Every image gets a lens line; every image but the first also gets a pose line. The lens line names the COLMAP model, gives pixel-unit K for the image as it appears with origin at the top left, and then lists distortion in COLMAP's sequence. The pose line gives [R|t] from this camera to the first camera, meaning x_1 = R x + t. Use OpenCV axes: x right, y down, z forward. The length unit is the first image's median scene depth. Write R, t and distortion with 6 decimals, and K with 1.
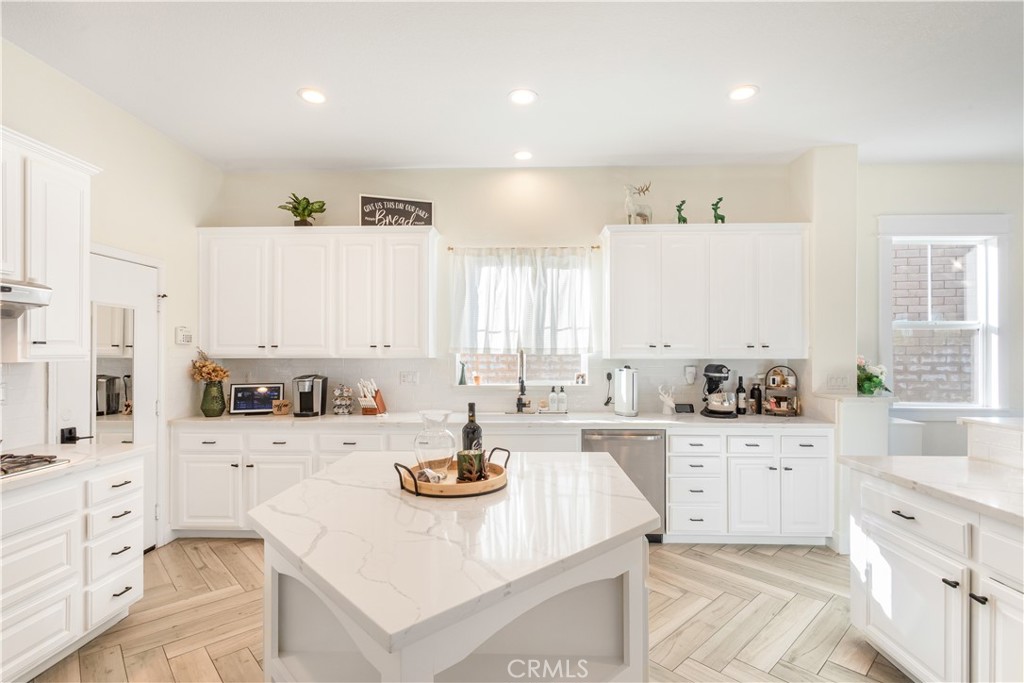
lens RADIAL K [[489.0, 0, 512.2], [0, 489.0, 351.5], [0, 0, 1]] dist [0.001027, 0.000099]
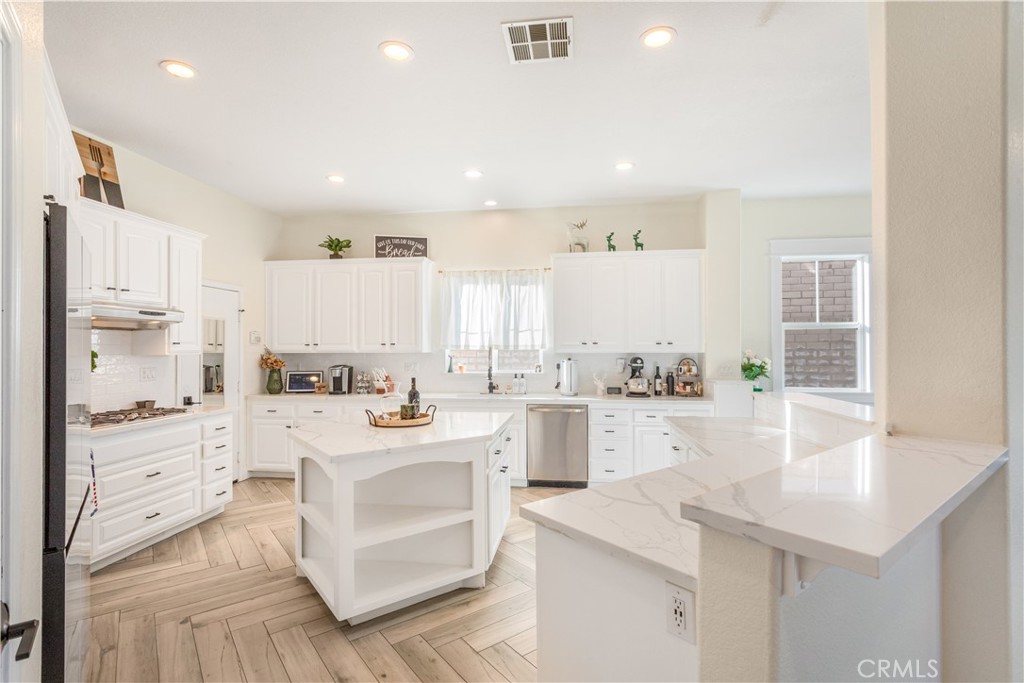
lens RADIAL K [[485.1, 0, 511.8], [0, 485.1, 346.3], [0, 0, 1]] dist [0.000119, -0.000025]
pose [[0.994711, -0.003098, -0.102663, 0.215989], [0.002805, 0.999992, -0.002998, 0.000209], [0.102671, 0.002694, 0.994712, -0.327591]]
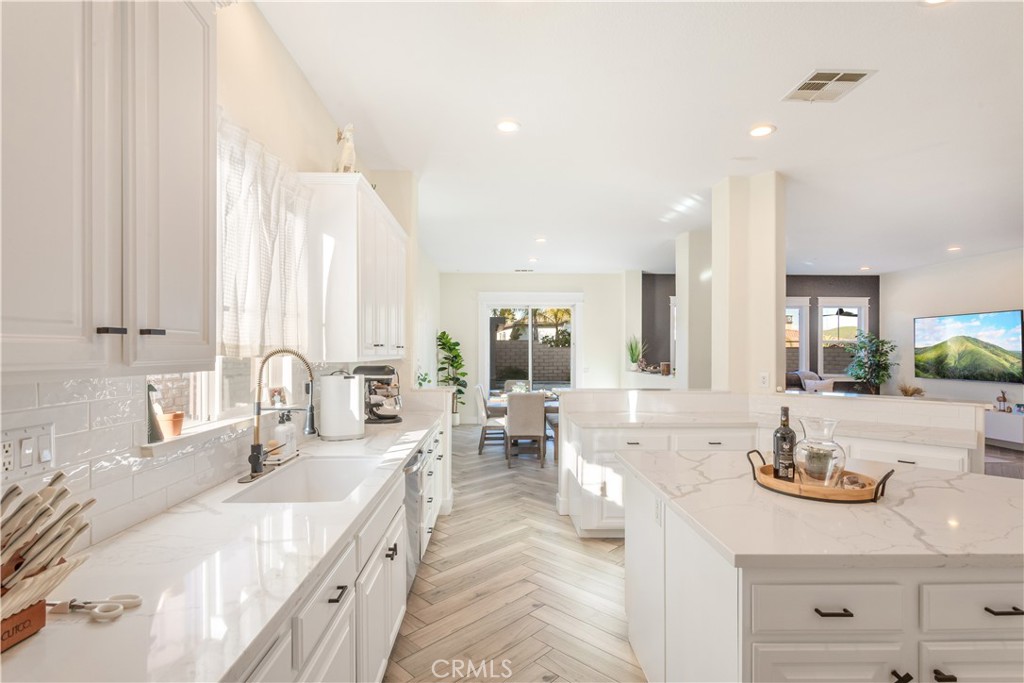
lens RADIAL K [[489.0, 0, 512.2], [0, 489.0, 351.5], [0, 0, 1]] dist [0.001027, 0.000099]
pose [[-0.055017, 0.002852, 0.998481, -0.509661], [-0.008160, 0.999961, -0.003305, -0.000094], [-0.998452, -0.008329, -0.054991, 0.791528]]
